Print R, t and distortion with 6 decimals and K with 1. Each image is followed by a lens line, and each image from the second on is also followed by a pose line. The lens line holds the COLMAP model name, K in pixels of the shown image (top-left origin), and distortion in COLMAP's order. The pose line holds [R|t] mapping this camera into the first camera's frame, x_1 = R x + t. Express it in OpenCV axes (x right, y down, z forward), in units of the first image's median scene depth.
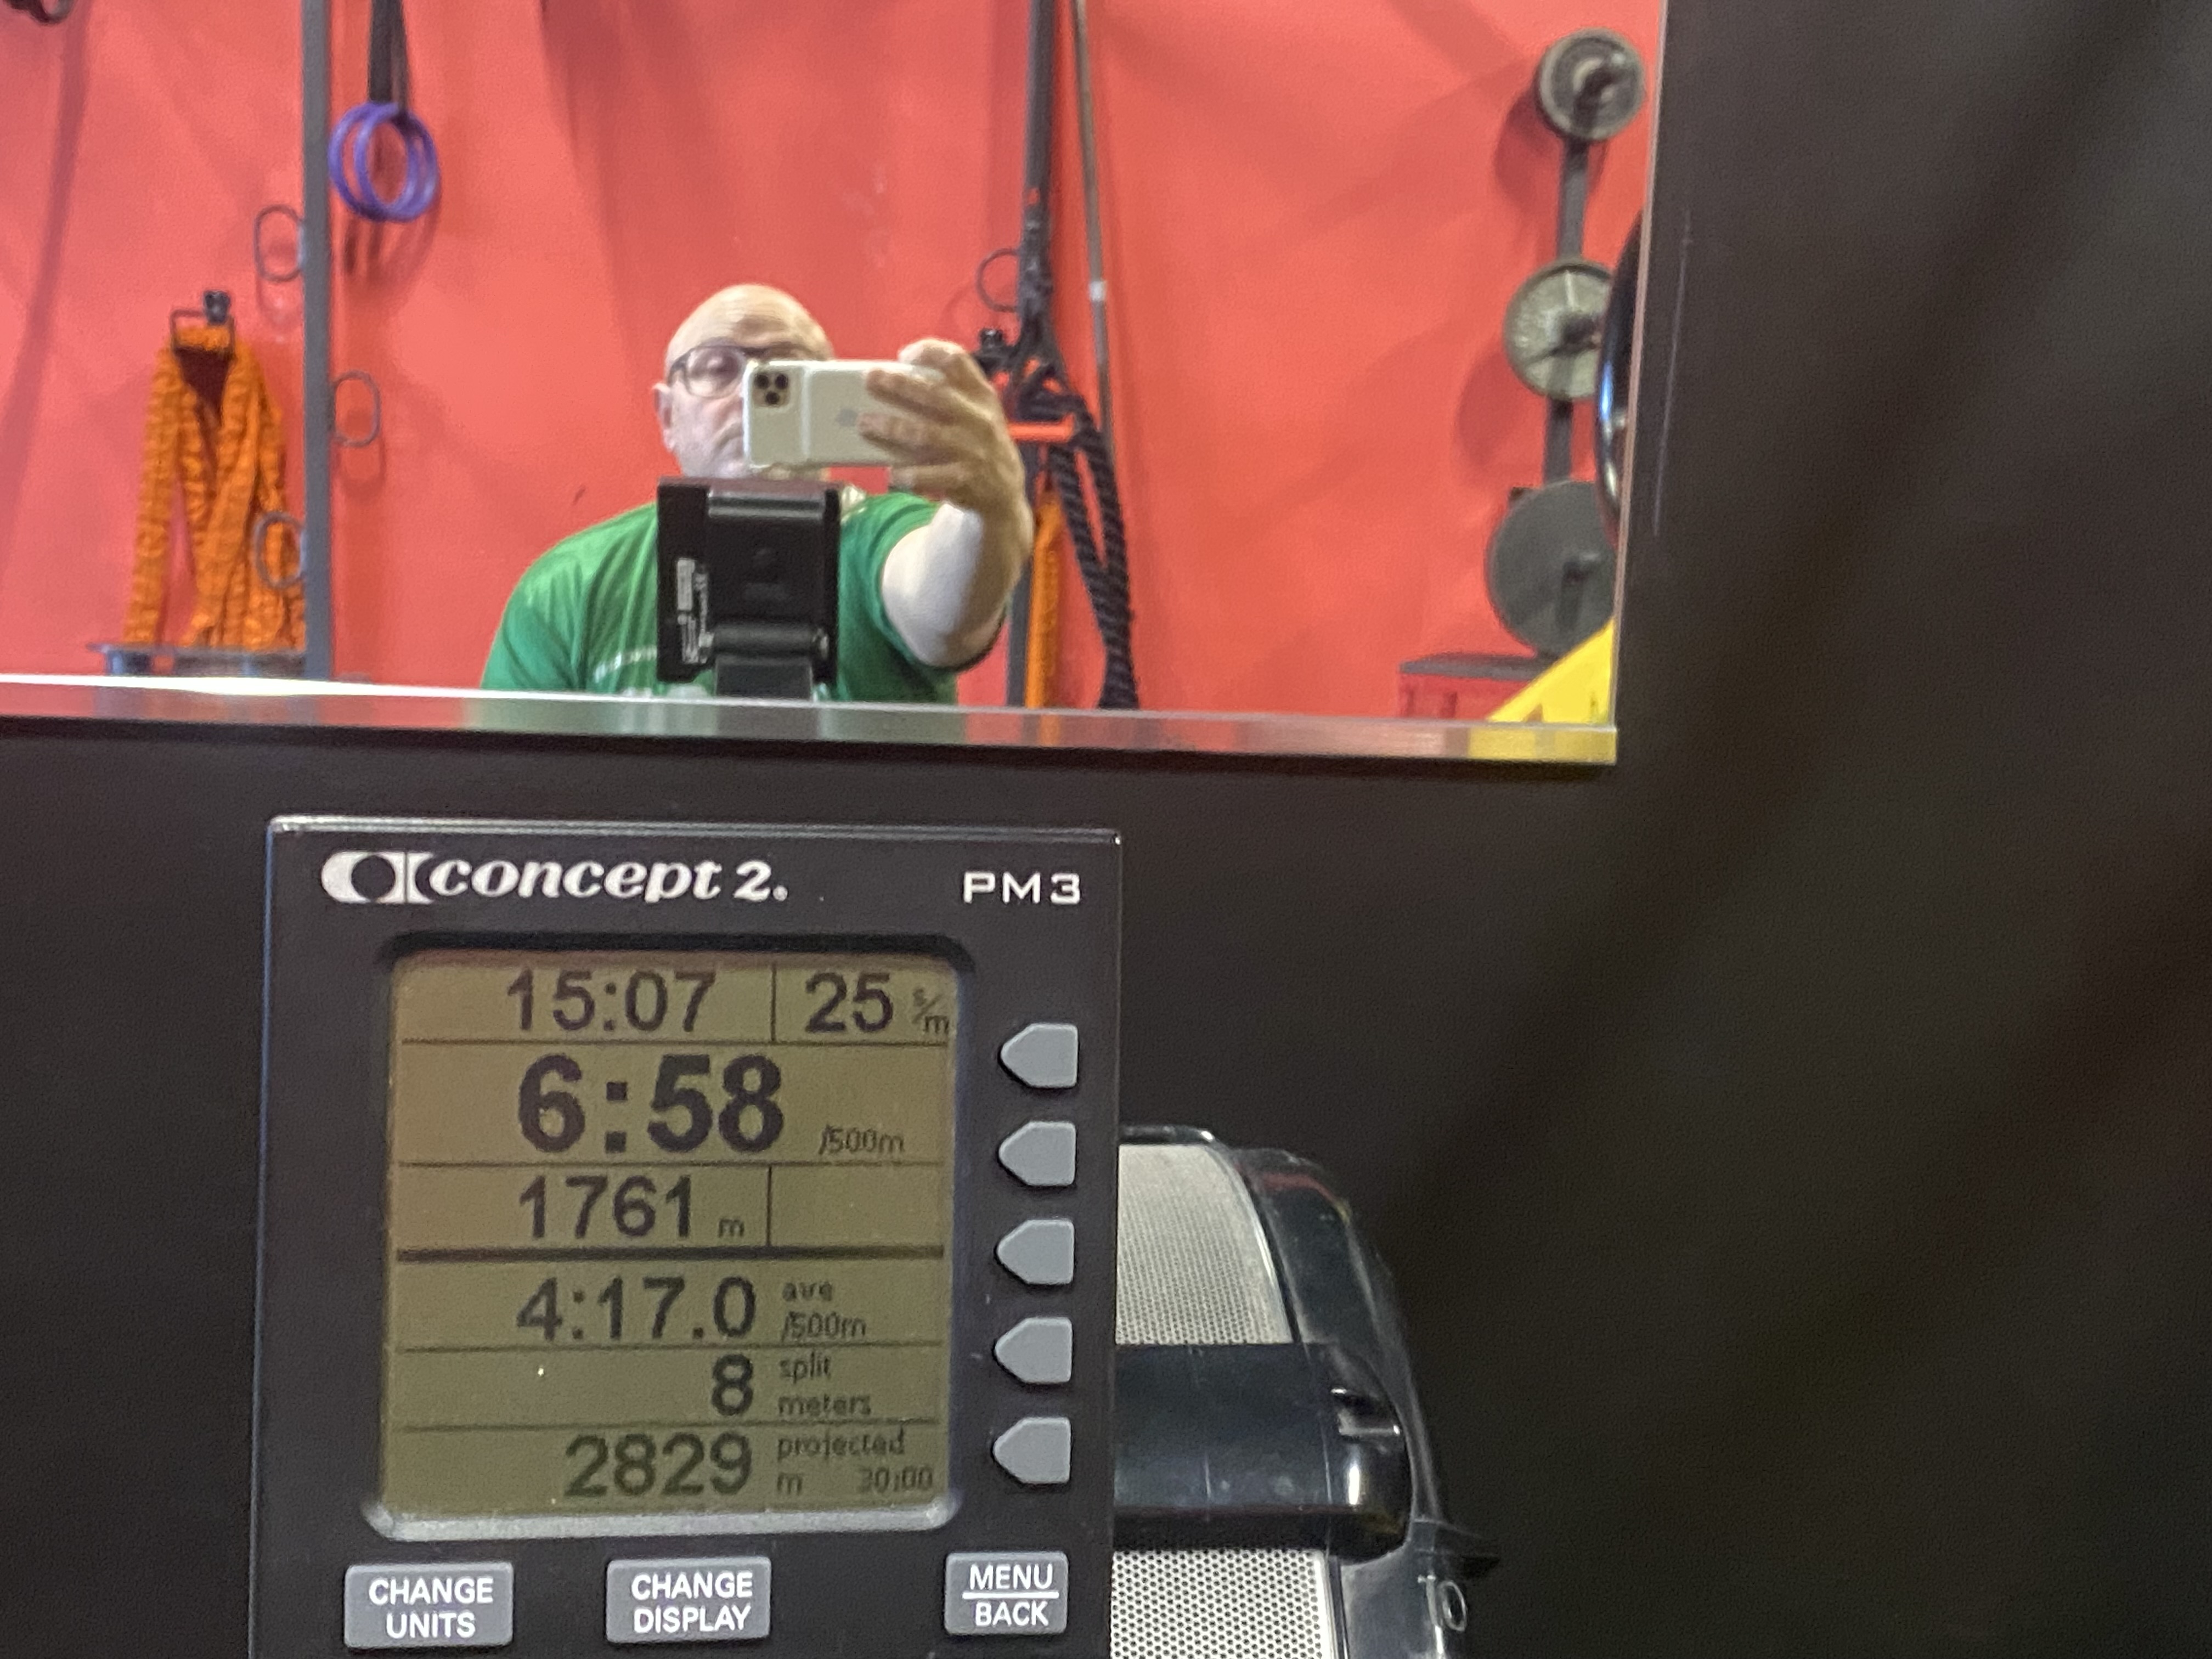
lens RADIAL K [[2964.9, 0, 1106.0], [0, 2964.9, 829.5], [0, 0, 1]] dist [0.261244, -0.992532]
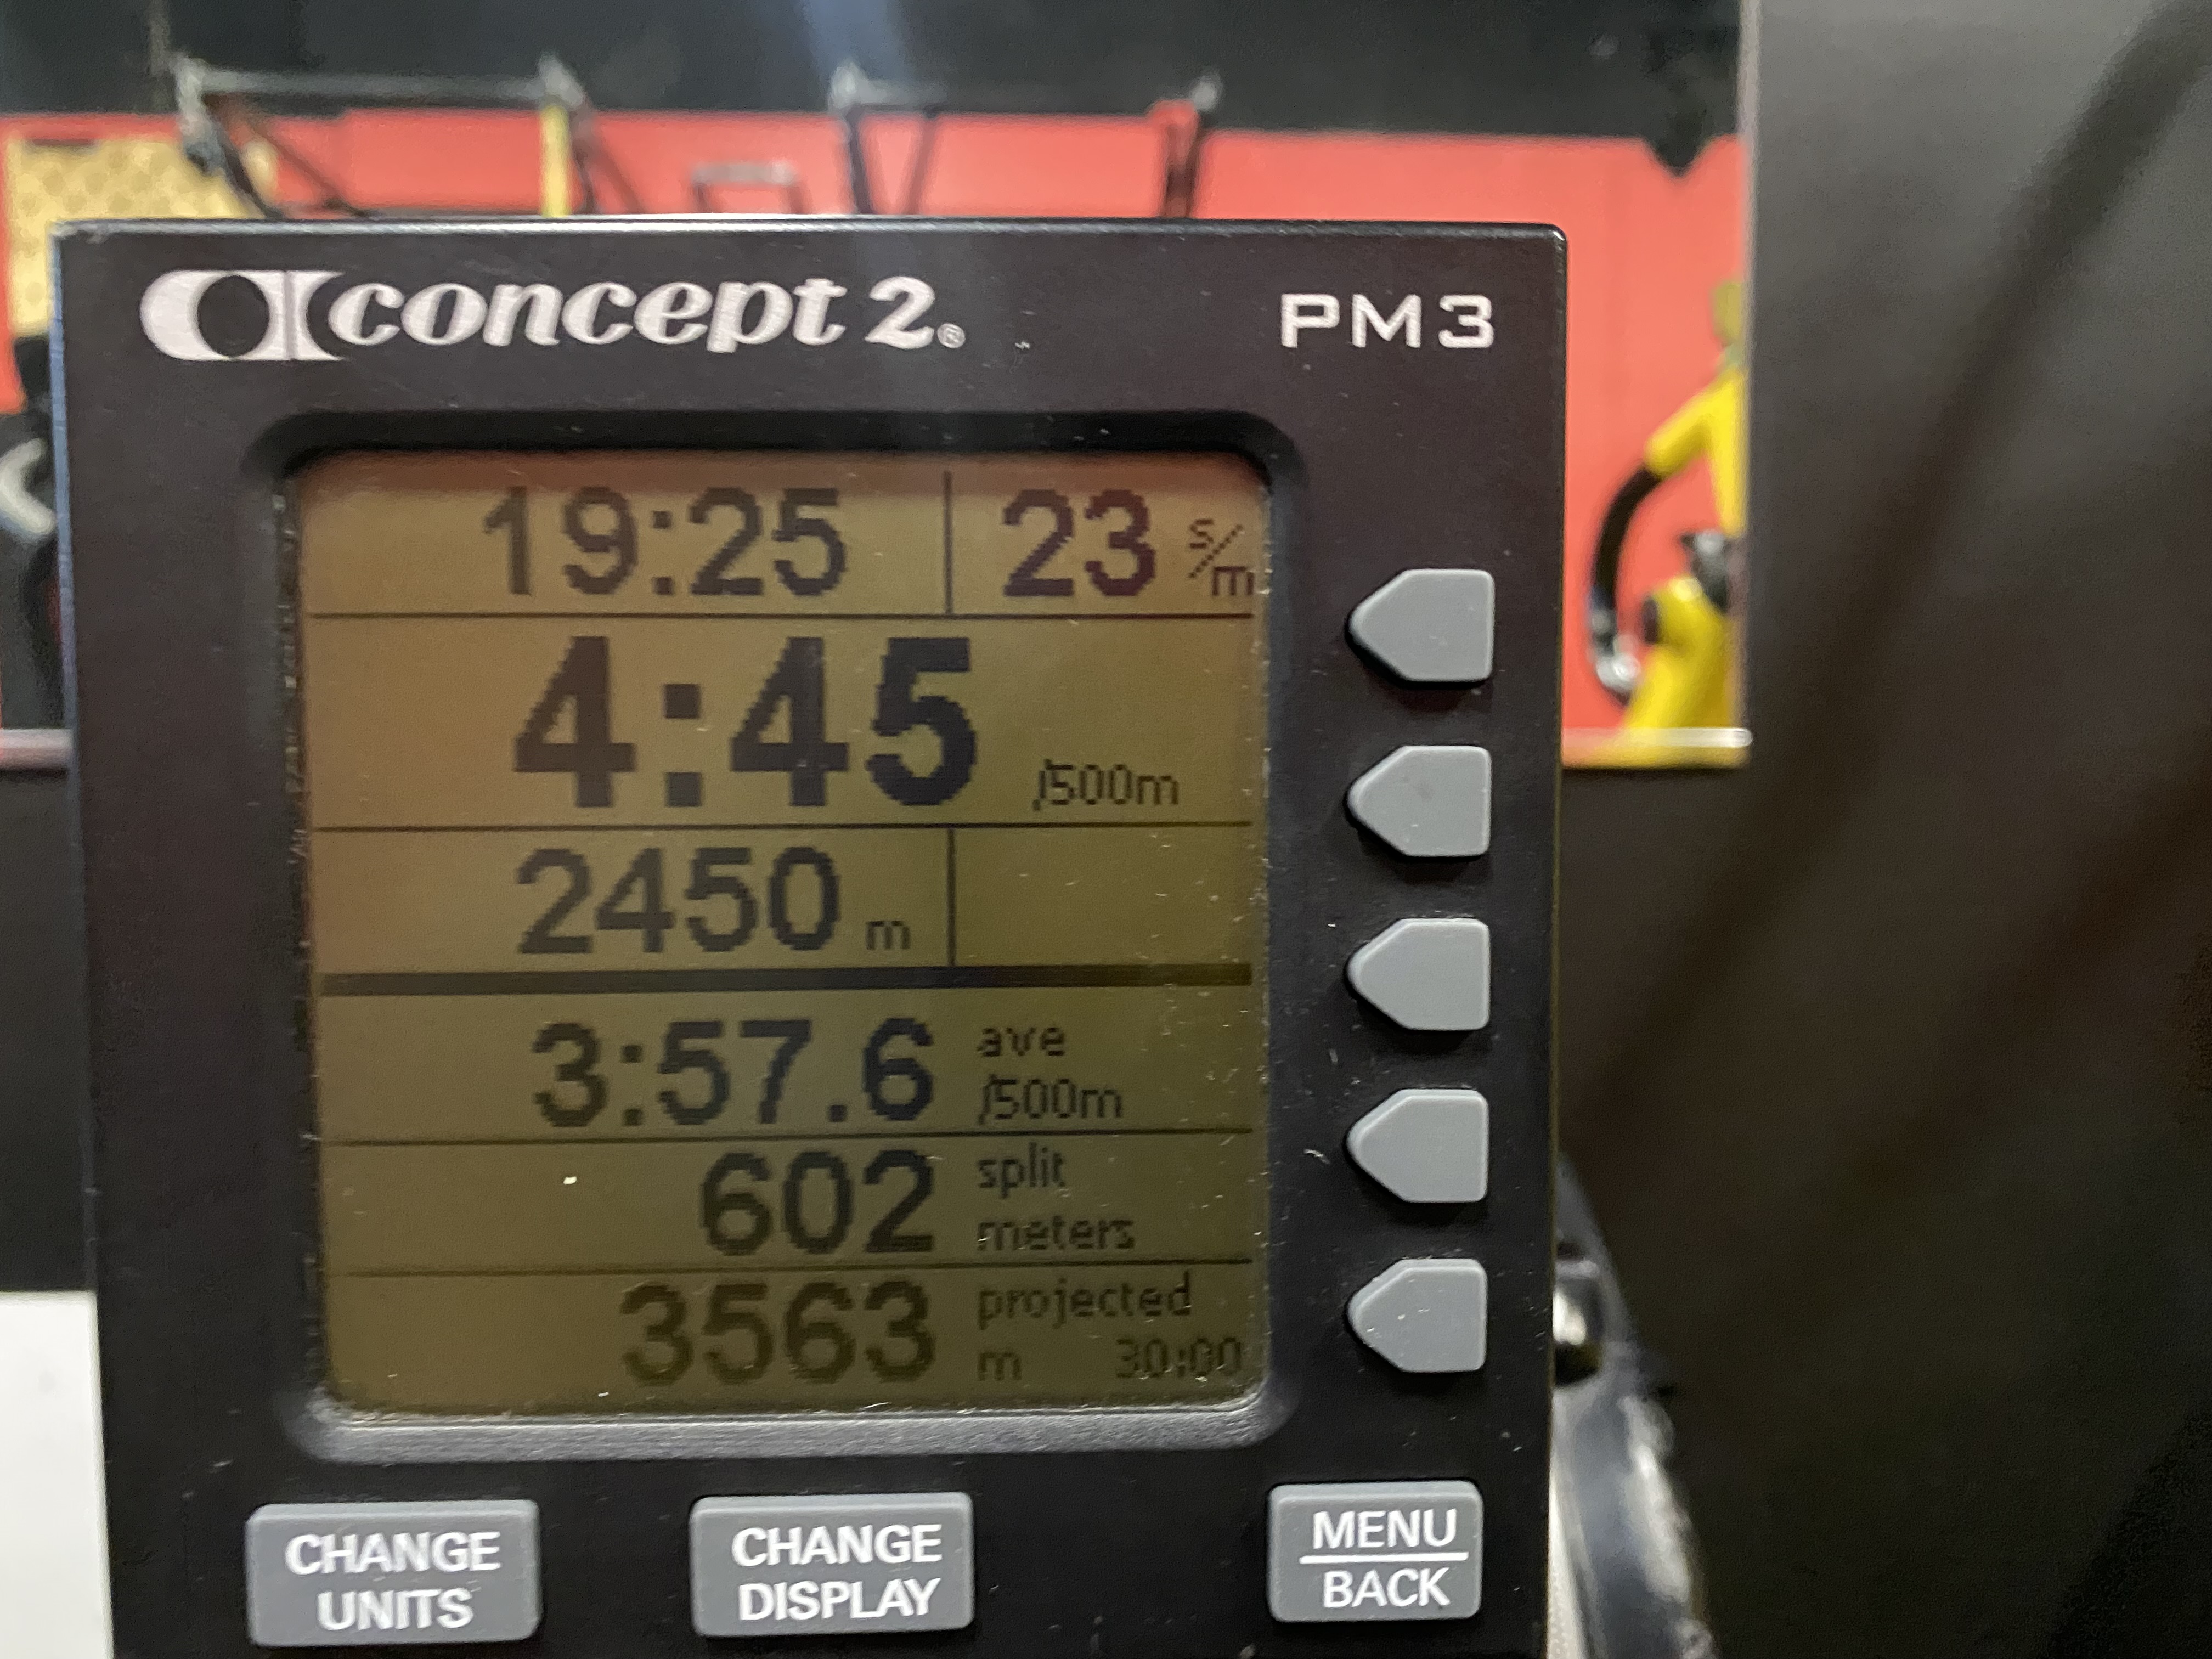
lens RADIAL K [[1640.3, 0, 1078.8], [0, 1640.3, 821.5], [0, 0, 1]] dist [0.002708, -0.048641]
pose [[0.995963, -0.016408, -0.088256, -0.060475], [0.021622, 0.998056, 0.058453, 0.094071], [0.087125, -0.060125, 0.994381, 0.693553]]
